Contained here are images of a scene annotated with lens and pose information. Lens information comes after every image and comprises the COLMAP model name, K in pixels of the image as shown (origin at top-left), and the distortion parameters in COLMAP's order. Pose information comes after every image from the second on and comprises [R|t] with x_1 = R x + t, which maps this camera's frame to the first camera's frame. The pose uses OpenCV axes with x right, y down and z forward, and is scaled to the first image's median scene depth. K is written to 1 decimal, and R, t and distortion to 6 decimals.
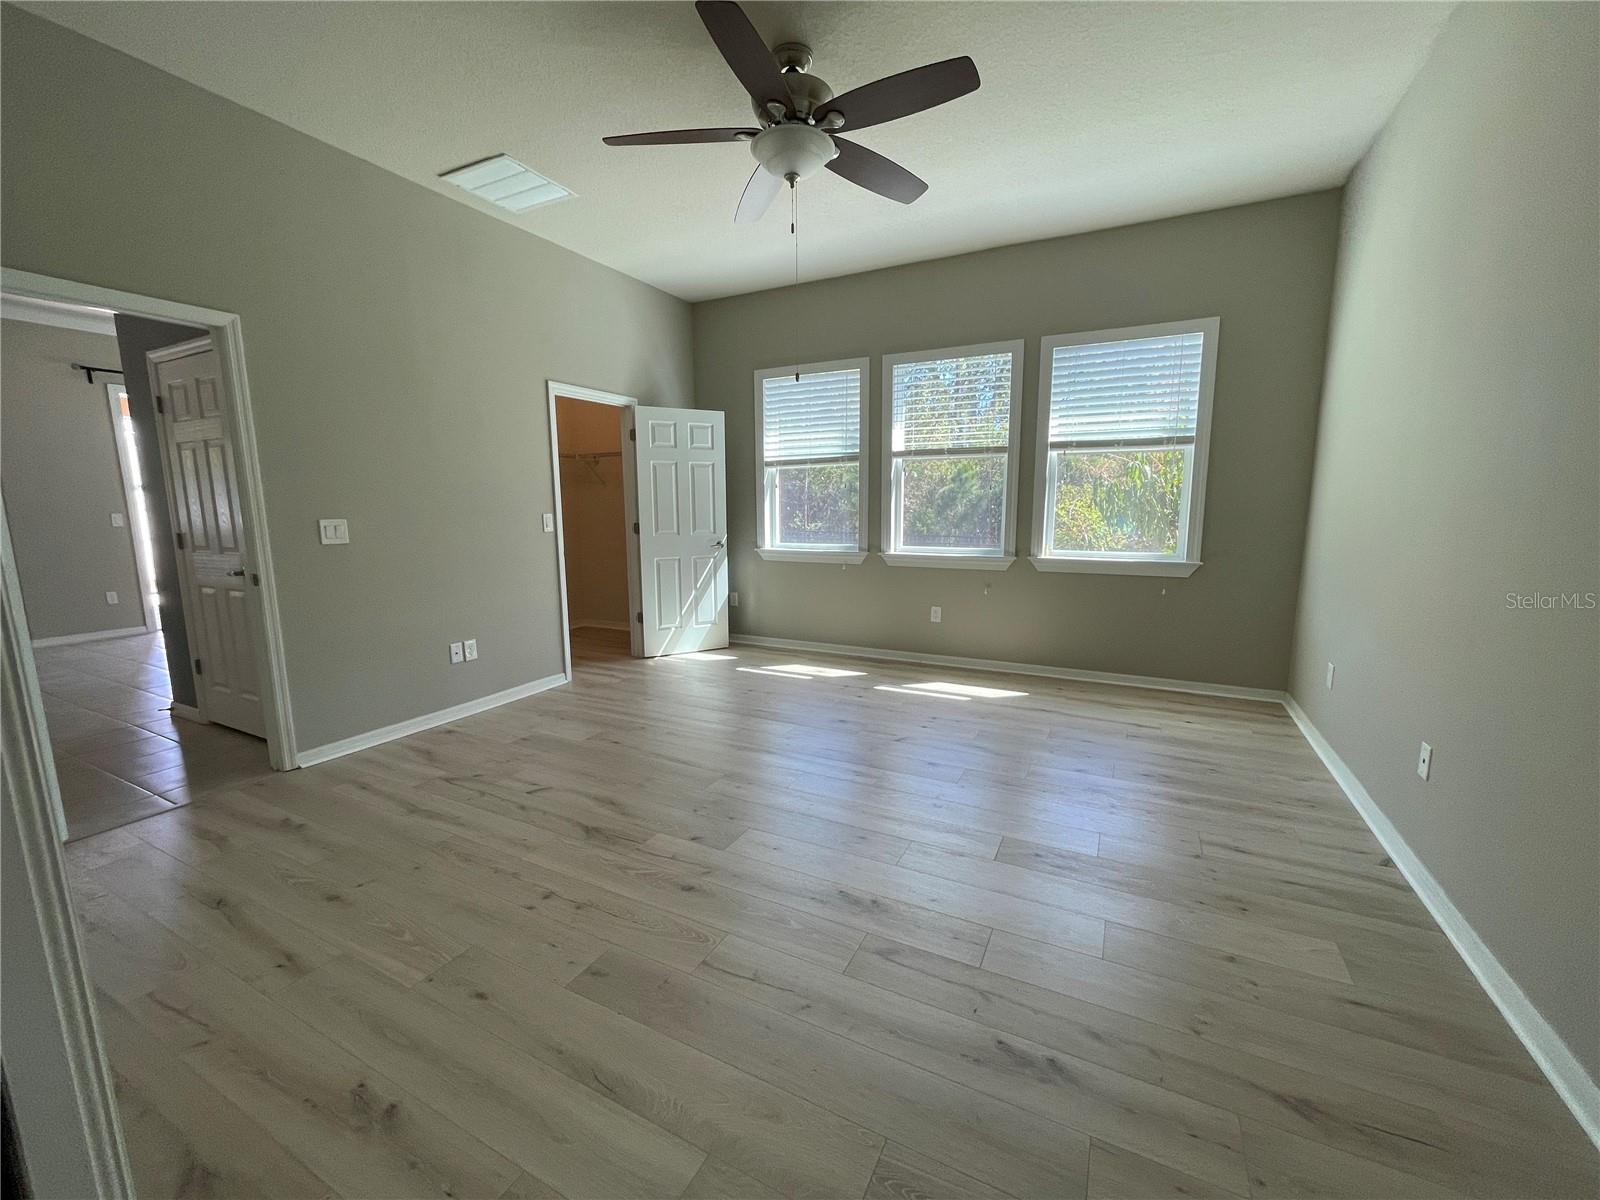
lens RADIAL K [[642.0, 0, 797.9], [0, 642.0, 601.1], [0, 0, 1]] dist [0.001836, 0.000706]
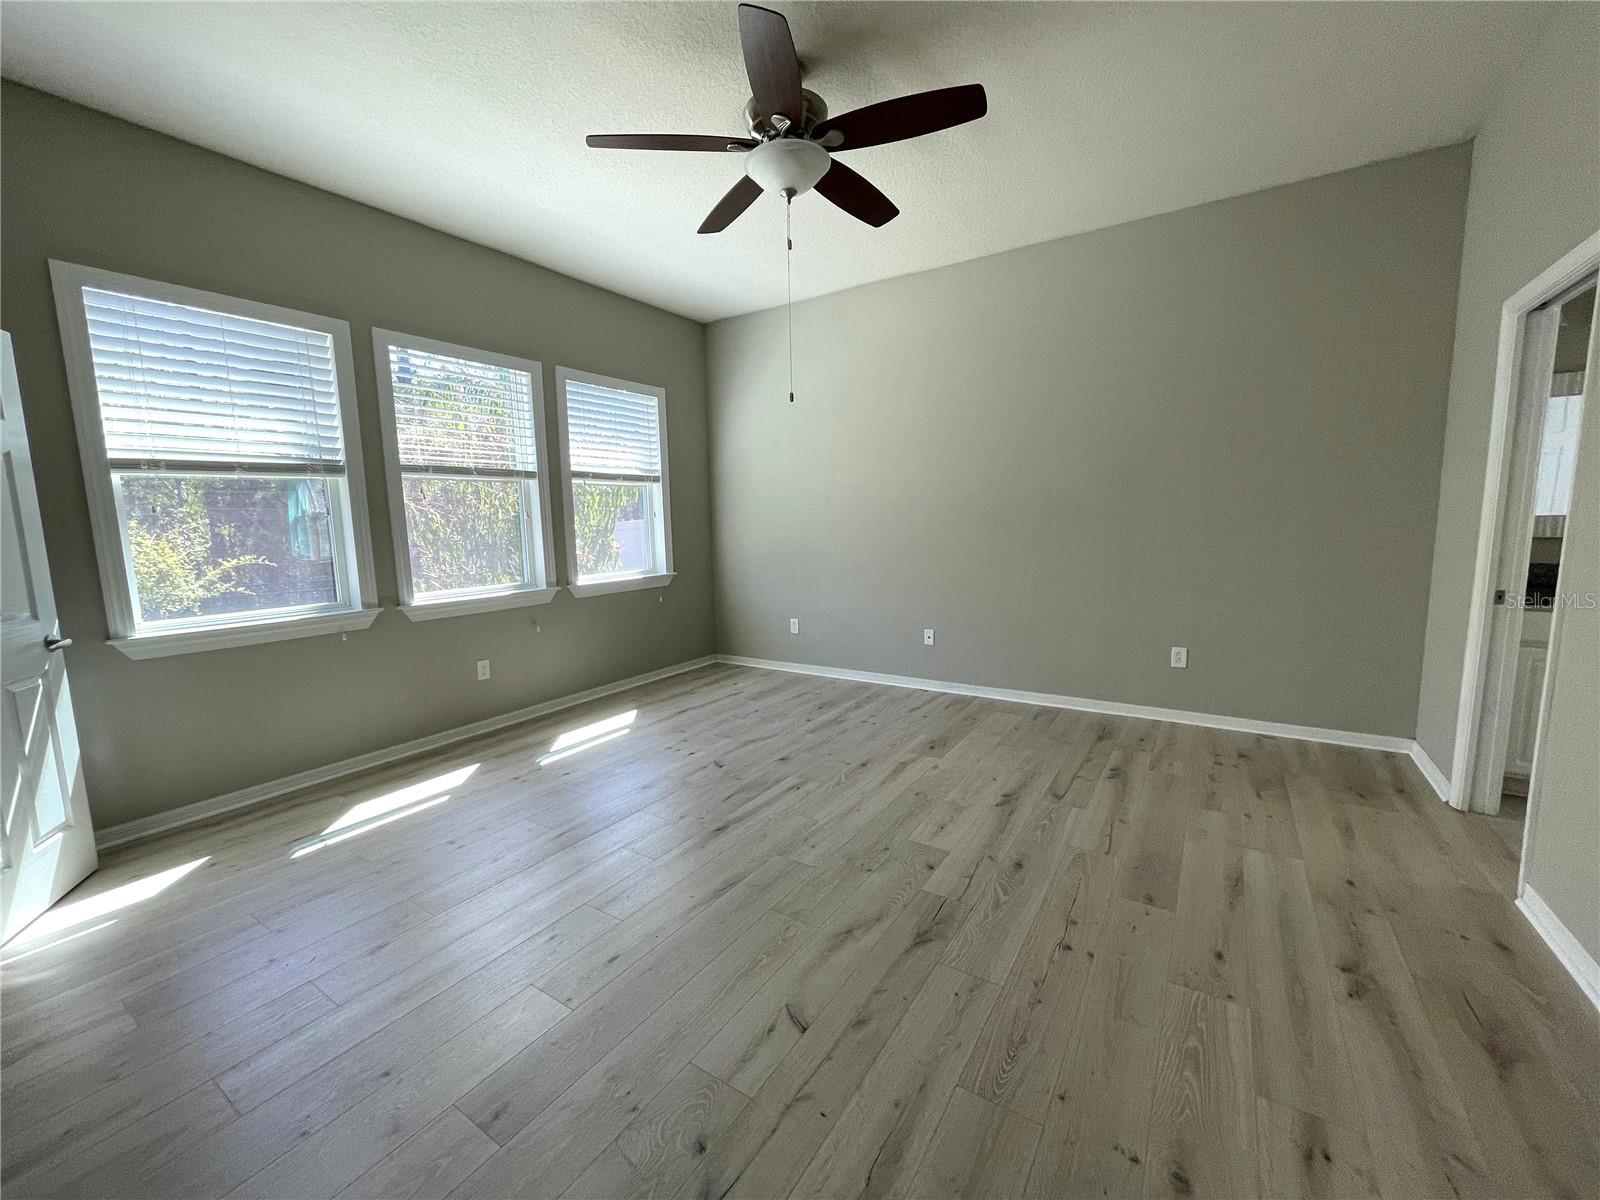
lens RADIAL K [[642.0, 0, 800.1], [0, 642.0, 599.5], [0, 0, 1]] dist [0.001836, 0.000706]
pose [[0.102062, -0.121605, 0.987317, -0.647870], [0.174750, 0.979258, 0.102548, -0.096217], [-0.979309, 0.162068, 0.121195, 0.599153]]
